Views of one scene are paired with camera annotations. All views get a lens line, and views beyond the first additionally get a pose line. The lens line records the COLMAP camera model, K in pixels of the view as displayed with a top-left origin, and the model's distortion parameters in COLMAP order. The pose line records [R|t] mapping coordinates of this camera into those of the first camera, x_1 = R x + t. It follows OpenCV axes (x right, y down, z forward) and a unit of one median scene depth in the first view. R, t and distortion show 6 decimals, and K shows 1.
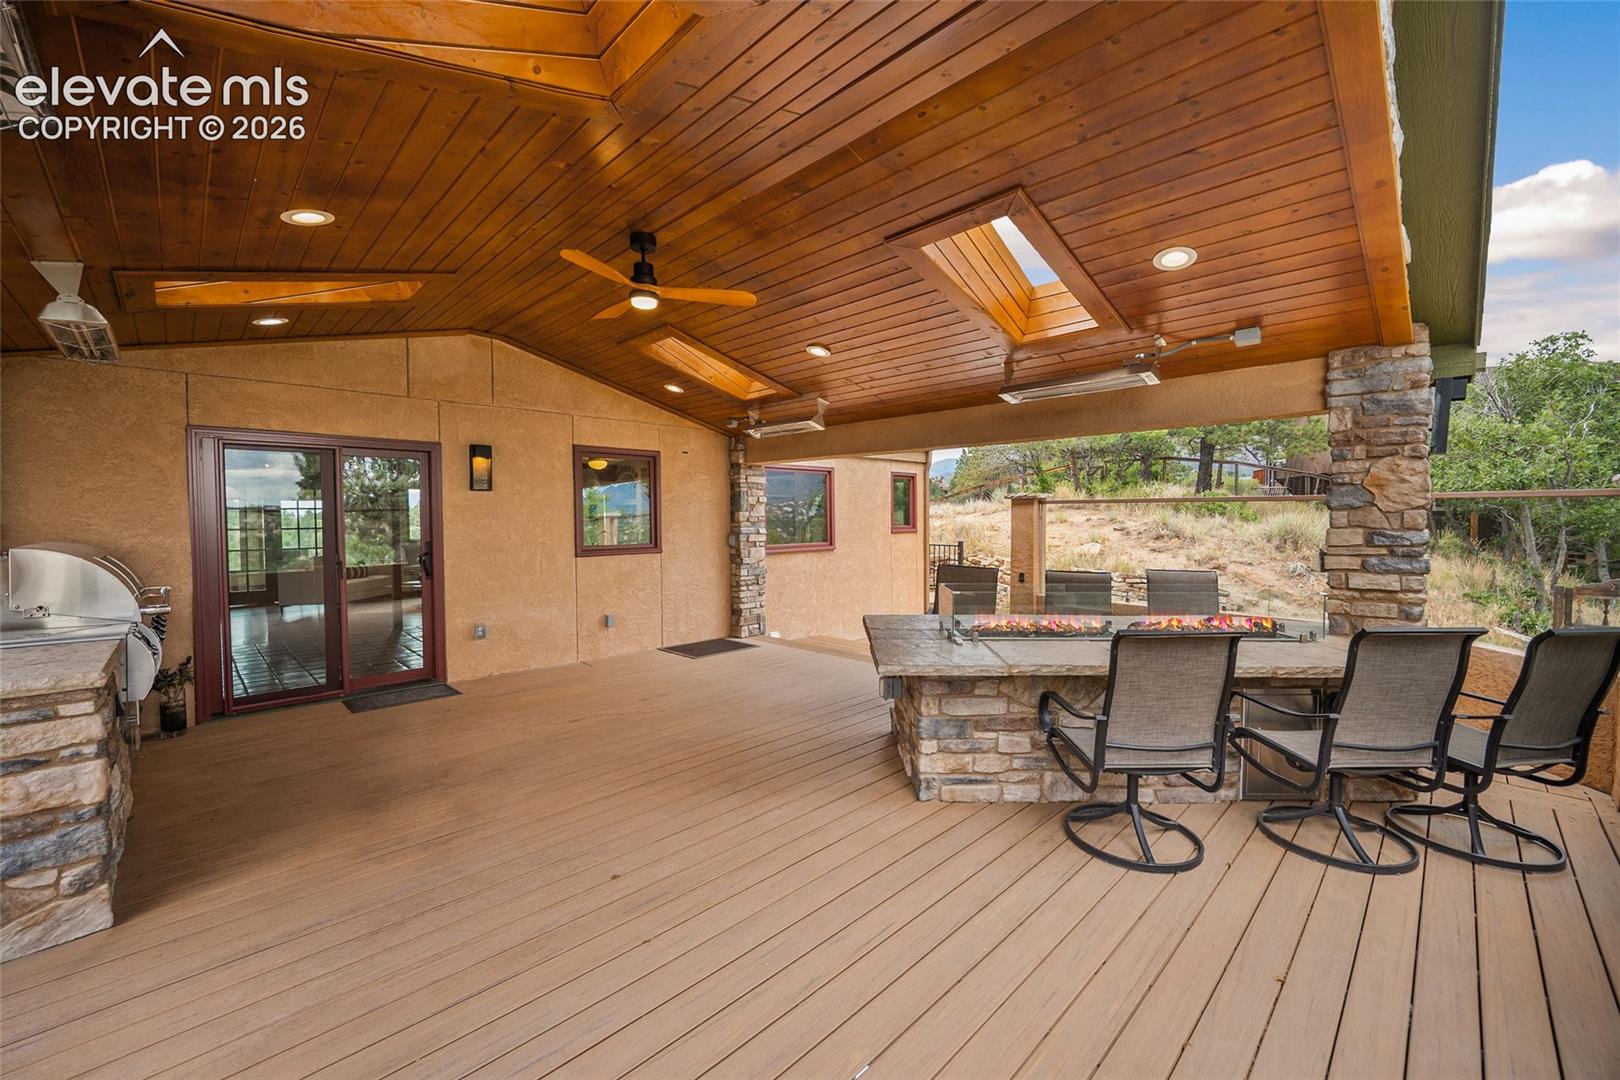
lens RADIAL K [[646.1, 0, 807.8], [0, 646.1, 535.1], [0, 0, 1]] dist [-0.003952, 0.000871]
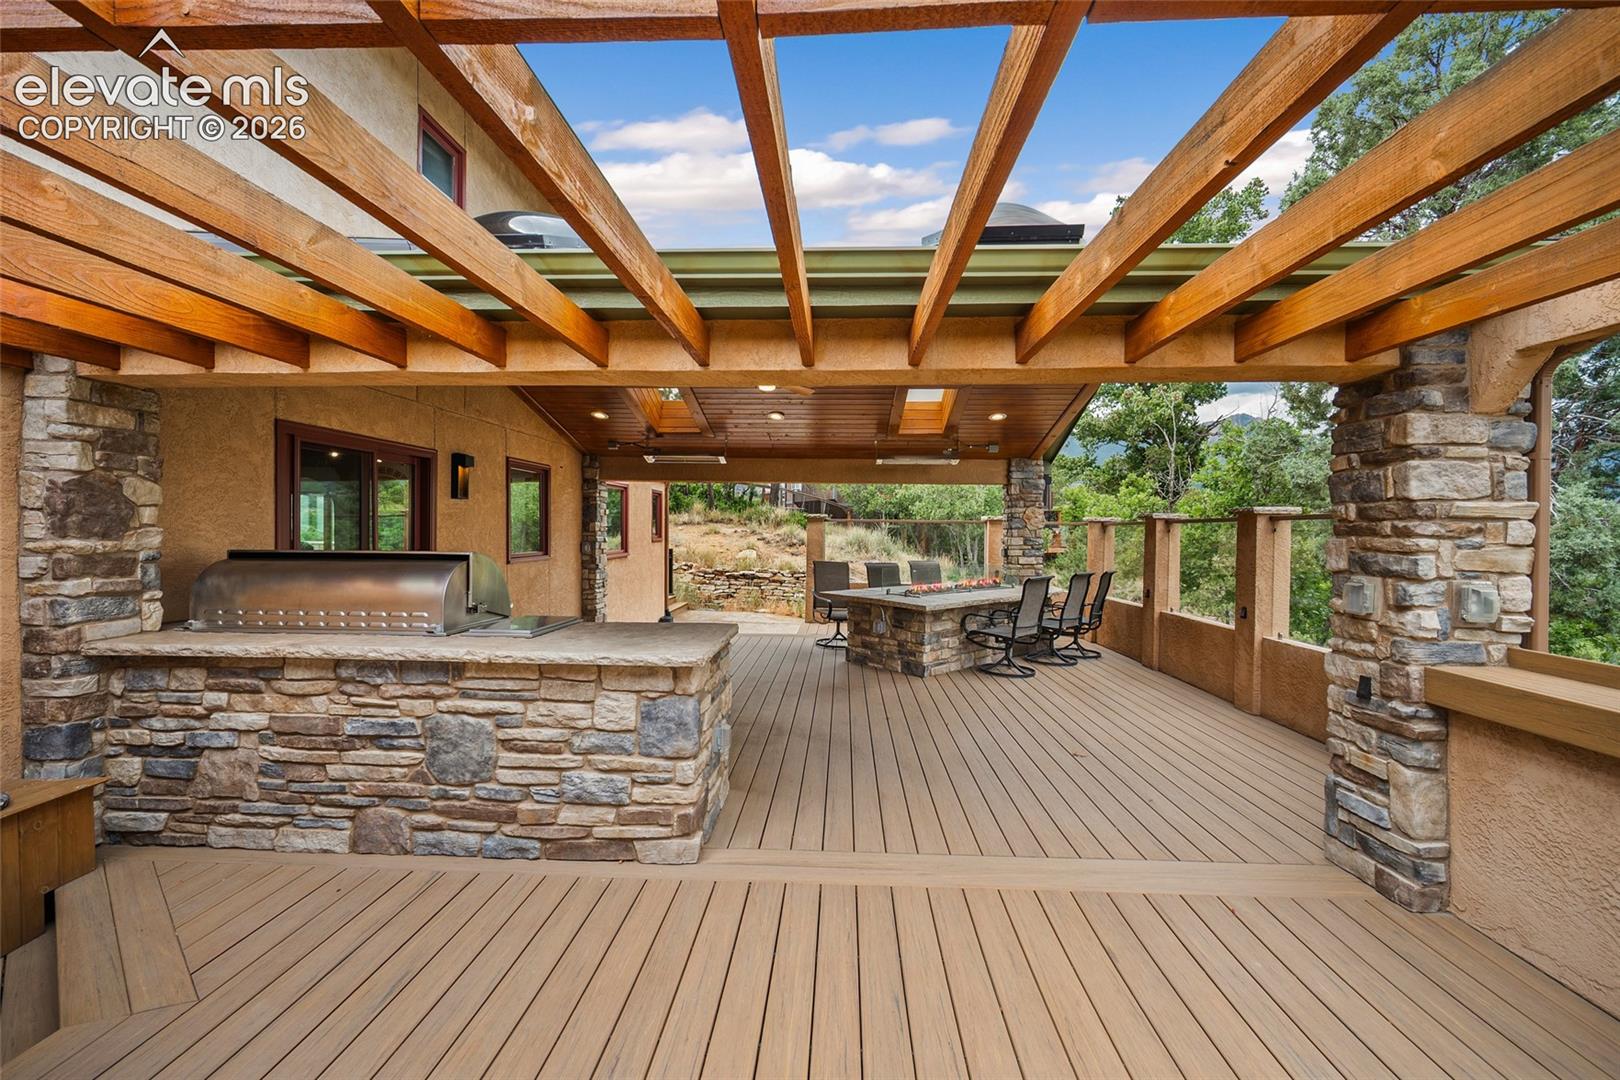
lens RADIAL K [[646.1, 0, 818.8], [0, 646.1, 540.3], [0, 0, 1]] dist [-0.003952, 0.000871]
pose [[0.730945, -0.001456, 0.682434, -0.875657], [0.007195, 0.999959, -0.005574, 0.005673], [-0.682398, 0.008984, 0.730926, -0.129837]]
